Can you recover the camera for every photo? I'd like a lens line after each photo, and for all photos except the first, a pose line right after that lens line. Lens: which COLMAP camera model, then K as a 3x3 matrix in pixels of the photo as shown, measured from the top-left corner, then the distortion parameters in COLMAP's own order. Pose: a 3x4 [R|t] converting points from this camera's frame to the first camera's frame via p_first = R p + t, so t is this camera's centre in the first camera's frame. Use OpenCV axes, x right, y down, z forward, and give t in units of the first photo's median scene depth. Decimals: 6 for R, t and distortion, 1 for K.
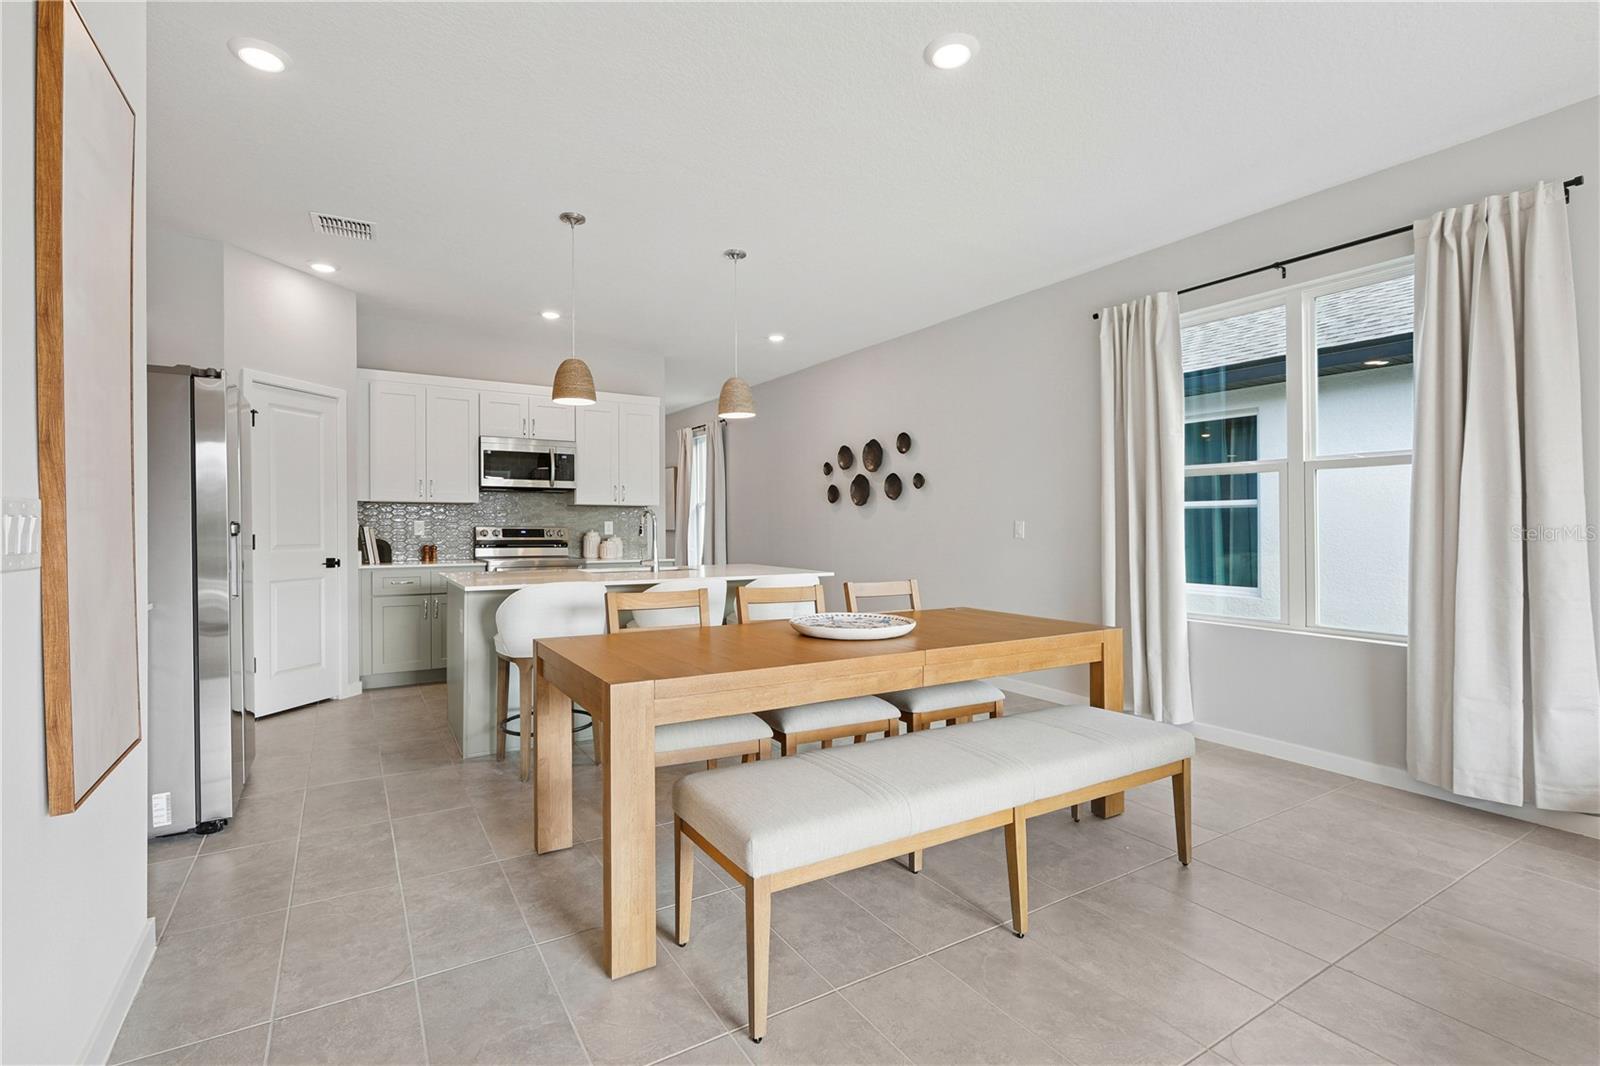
lens RADIAL K [[727.3, 0, 800.0], [0, 727.3, 533.0], [0, 0, 1]] dist [0.001746, 0.000107]
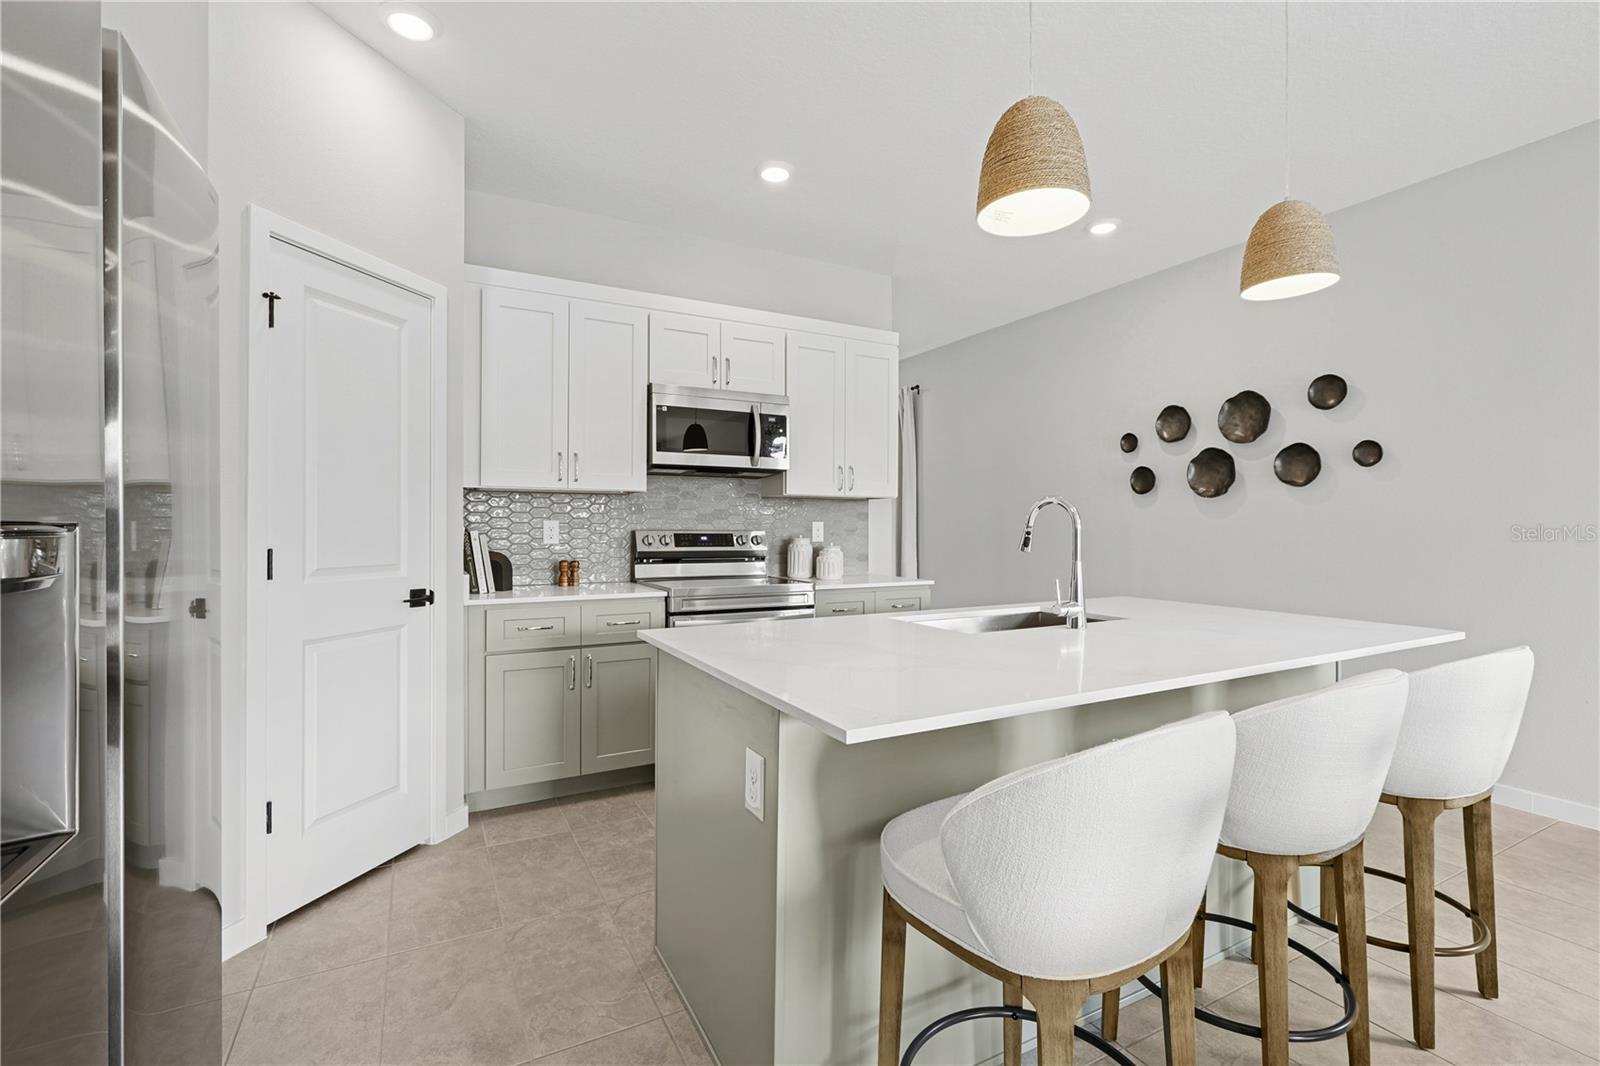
lens RADIAL K [[710.2, 0, 799.4], [0, 710.2, 524.0], [0, 0, 1]] dist [-0.000956, -0.000017]
pose [[0.997522, -0.000152, -0.070360, -0.260701], [-0.000736, 0.999920, -0.012600, -0.006462], [0.070356, 0.012620, 0.997442, 0.395431]]
